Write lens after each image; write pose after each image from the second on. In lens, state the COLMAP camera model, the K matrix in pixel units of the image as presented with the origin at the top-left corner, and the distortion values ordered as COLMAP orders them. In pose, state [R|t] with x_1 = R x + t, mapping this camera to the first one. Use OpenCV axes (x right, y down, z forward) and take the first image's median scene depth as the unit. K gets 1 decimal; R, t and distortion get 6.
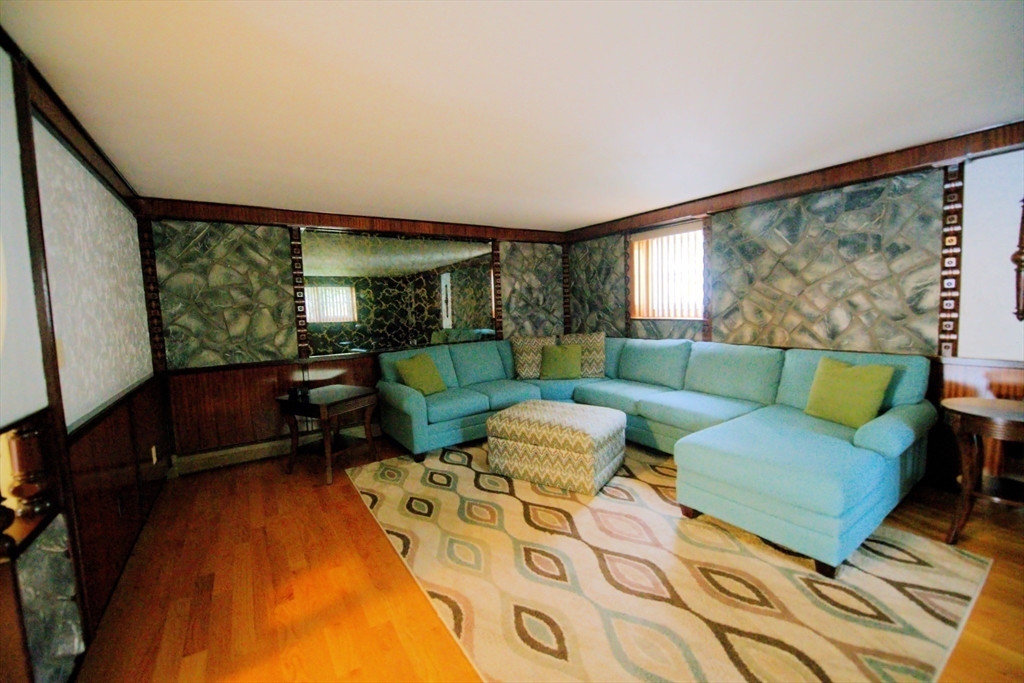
lens RADIAL K [[413.2, 0, 512.0], [0, 413.2, 341.5], [0, 0, 1]] dist [-0.024809, -0.000078]
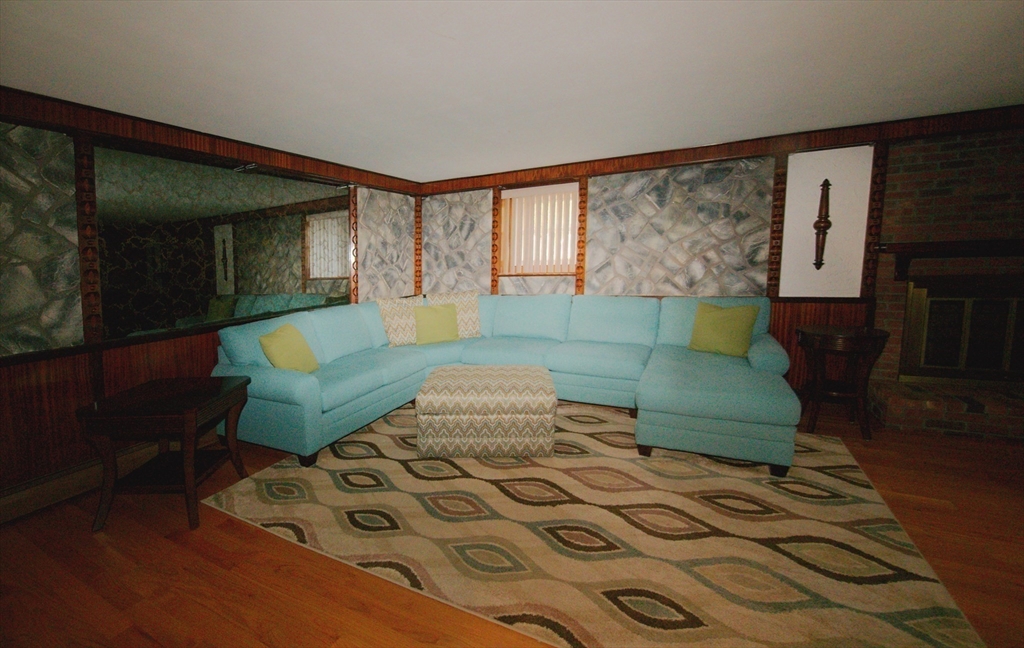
lens RADIAL K [[423.9, 0, 511.3], [0, 423.9, 296.7], [0, 0, 1]] dist [-0.020053, -0.000413]
pose [[0.873894, -0.040057, 0.484463, -0.307318], [0.046473, 0.998919, -0.001237, -0.001495], [-0.483890, 0.023596, 0.874811, 0.152124]]
